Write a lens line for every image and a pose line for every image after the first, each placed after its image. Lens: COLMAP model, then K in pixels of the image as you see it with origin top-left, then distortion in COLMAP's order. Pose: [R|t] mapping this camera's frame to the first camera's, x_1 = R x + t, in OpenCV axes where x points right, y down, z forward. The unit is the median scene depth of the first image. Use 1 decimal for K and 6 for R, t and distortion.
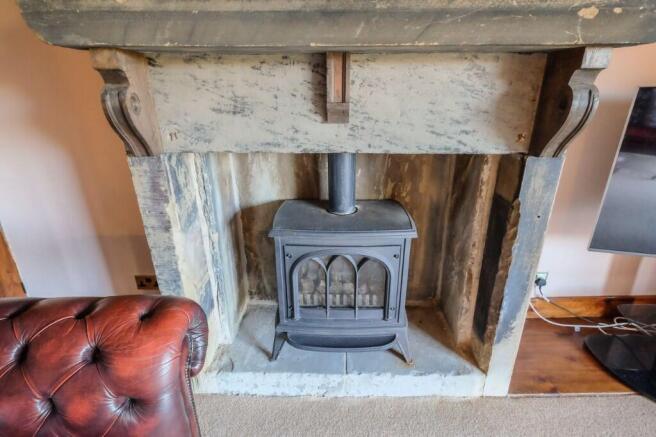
lens RADIAL K [[340.5, 0, 328.5], [0, 340.5, 217.4], [0, 0, 1]] dist [-0.000305, 0.000235]
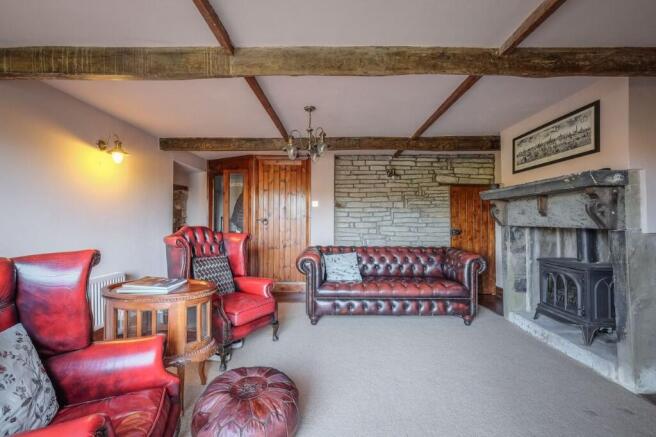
lens RADIAL K [[290.4, 0, 328.6], [0, 290.4, 218.2], [0, 0, 1]] dist [0.009810, -0.000440]
pose [[-0.001358, -0.005071, -0.999986, 2.573700], [-0.358387, 0.933563, -0.004248, 0.417595], [0.933572, 0.358377, -0.003085, -0.735515]]
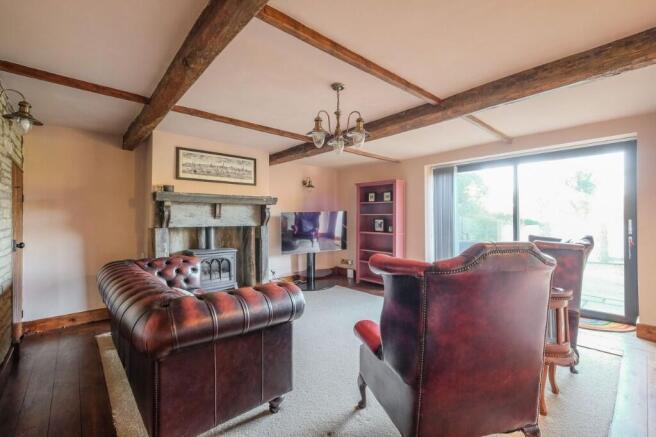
lens RADIAL K [[290.4, 0, 331.1], [0, 290.4, 217.6], [0, 0, 1]] dist [0.009810, -0.000440]
pose [[0.741674, 0.004466, 0.670746, -1.321029], [0.242070, 0.930806, -0.273865, 1.007526], [-0.625557, 0.365486, 0.689273, -2.300692]]
